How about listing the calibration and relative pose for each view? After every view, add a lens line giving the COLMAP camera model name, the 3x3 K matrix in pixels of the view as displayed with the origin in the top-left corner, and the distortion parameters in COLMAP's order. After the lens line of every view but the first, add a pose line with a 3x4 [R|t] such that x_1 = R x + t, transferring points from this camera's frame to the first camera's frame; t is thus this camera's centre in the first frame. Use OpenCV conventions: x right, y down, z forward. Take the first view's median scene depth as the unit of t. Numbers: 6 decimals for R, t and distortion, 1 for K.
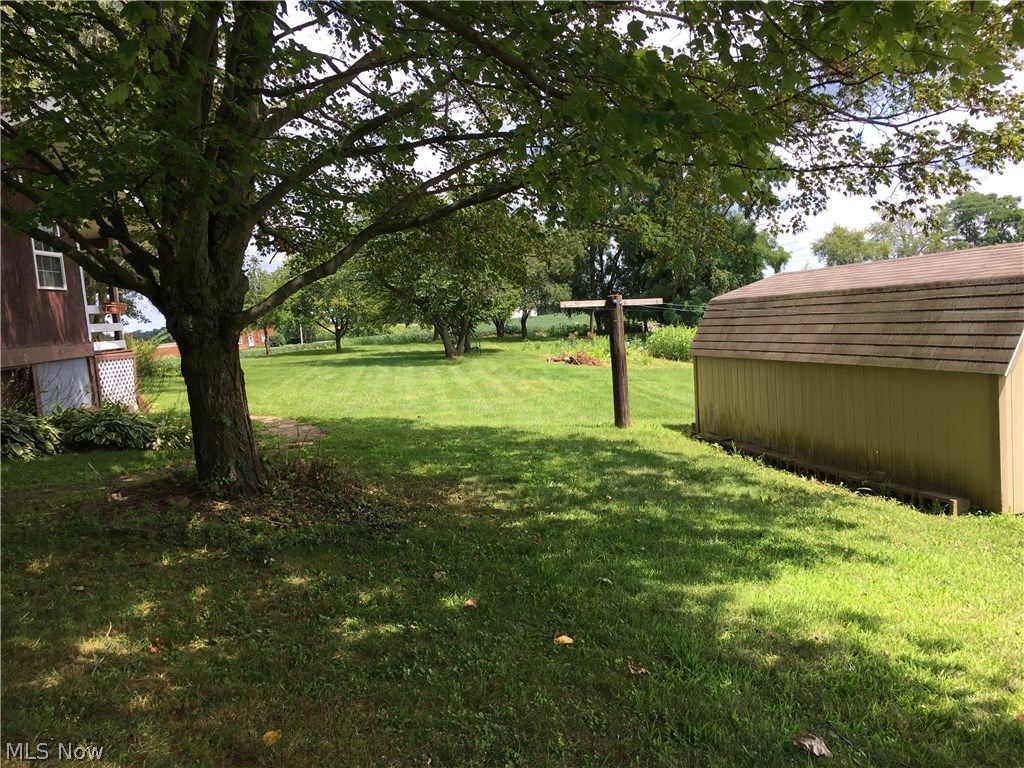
lens RADIAL K [[875.8, 0, 512.0], [0, 875.8, 384.0], [0, 0, 1]] dist [0.081131, -0.114990]
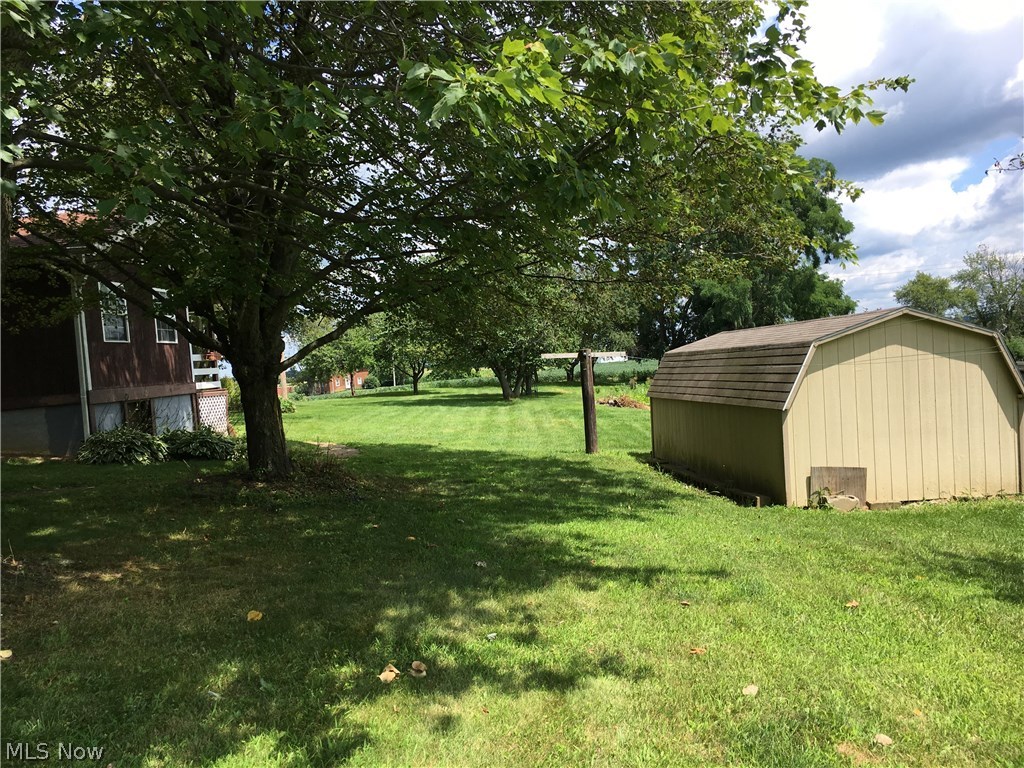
lens RADIAL K [[875.8, 0, 512.0], [0, 875.8, 384.0], [0, 0, 1]] dist [0.081131, -0.114990]
pose [[0.994194, 0.009087, -0.107221, 0.168158], [-0.014483, 0.998661, -0.049654, 0.016381], [0.106626, 0.050919, 0.992995, -0.312861]]
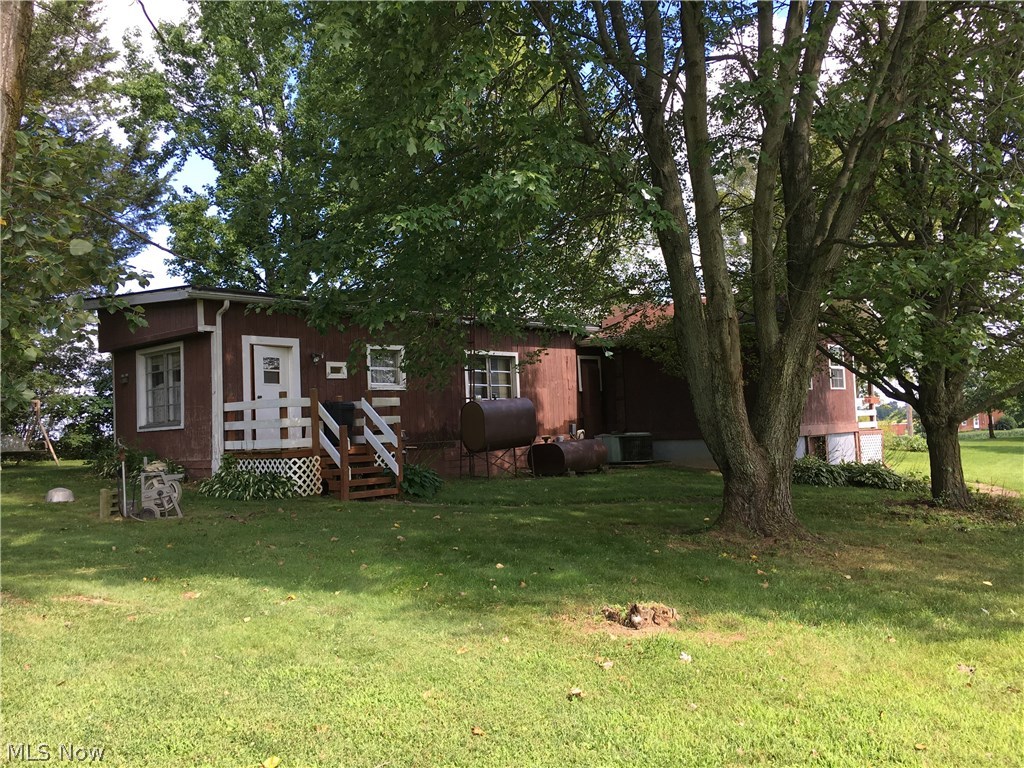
lens RADIAL K [[875.8, 0, 512.0], [0, 875.8, 384.0], [0, 0, 1]] dist [0.081131, -0.114990]
pose [[0.717990, 0.020927, -0.695738, 0.210052], [-0.080778, 0.995299, -0.053425, 0.022046], [0.691350, 0.094559, 0.716306, -0.668201]]
